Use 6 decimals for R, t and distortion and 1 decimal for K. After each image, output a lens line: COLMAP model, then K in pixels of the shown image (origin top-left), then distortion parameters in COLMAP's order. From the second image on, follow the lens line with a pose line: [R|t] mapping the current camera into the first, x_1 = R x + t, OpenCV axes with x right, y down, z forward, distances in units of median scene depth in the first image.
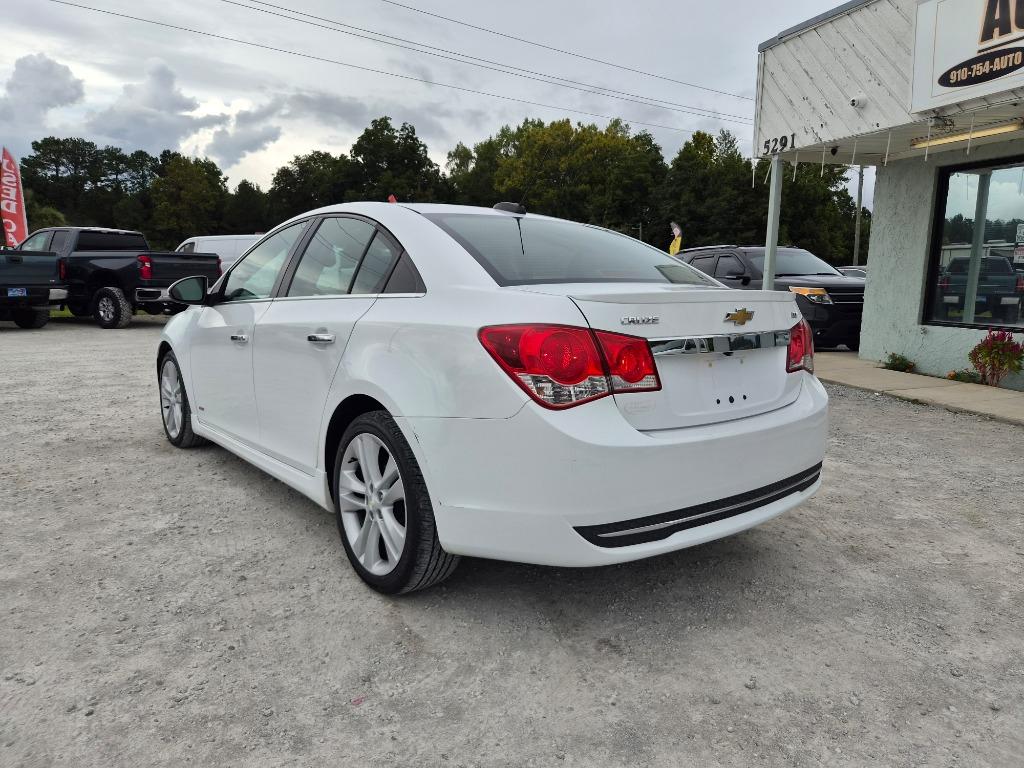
lens RADIAL K [[685.5, 0, 517.1], [0, 685.5, 378.2], [0, 0, 1]] dist [0.064570, -0.047791]
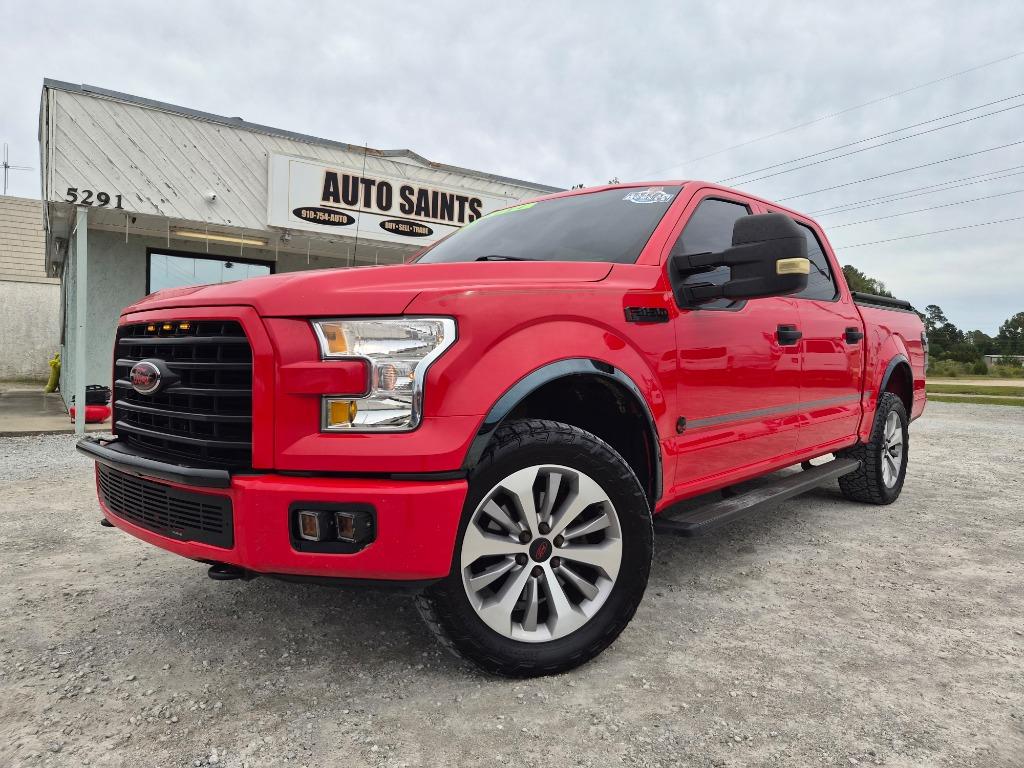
lens RADIAL K [[685.5, 0, 510.8], [0, 685.5, 384.7], [0, 0, 1]] dist [0.064570, -0.047791]
pose [[-0.264461, -0.054123, 0.962876, -0.707223], [0.116123, 0.989373, 0.087506, -0.095417], [-0.957380, 0.134954, -0.255366, 0.709754]]
